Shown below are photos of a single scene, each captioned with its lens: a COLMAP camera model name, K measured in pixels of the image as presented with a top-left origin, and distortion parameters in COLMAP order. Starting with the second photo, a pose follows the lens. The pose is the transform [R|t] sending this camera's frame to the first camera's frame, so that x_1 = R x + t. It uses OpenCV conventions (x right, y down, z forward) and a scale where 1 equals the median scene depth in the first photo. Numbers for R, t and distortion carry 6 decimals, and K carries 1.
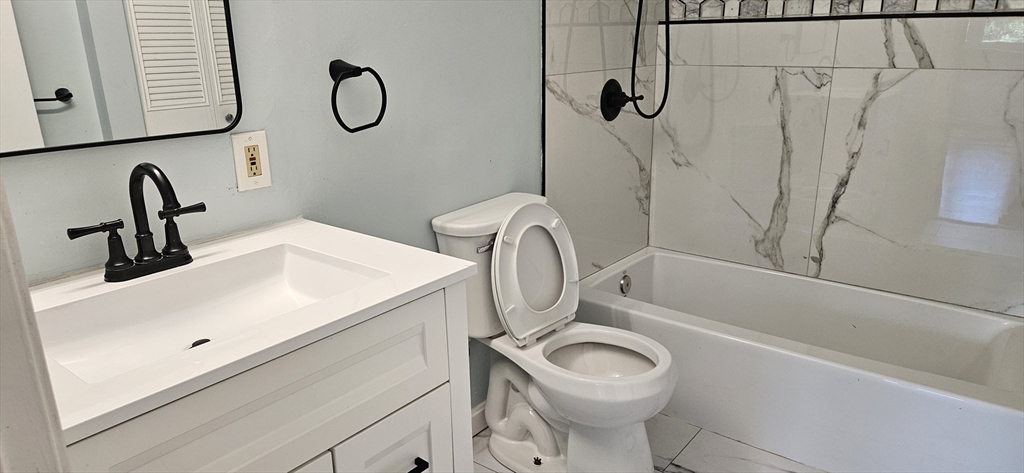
lens RADIAL K [[682.1, 0, 506.0], [0, 682.1, 242.7], [0, 0, 1]] dist [0.054907, -0.033008]
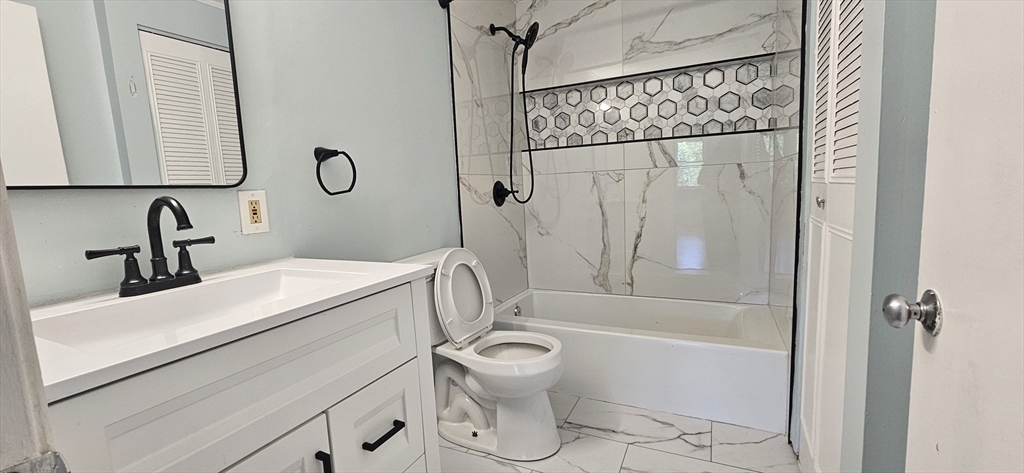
lens RADIAL K [[420.3, 0, 508.7], [0, 420.3, 235.6], [0, 0, 1]] dist [0.000904, 0.000513]
pose [[0.977601, -0.056401, 0.202767, -0.038477], [0.093280, 0.979743, -0.177209, 0.084055], [-0.188665, 0.192154, 0.963059, 0.091446]]
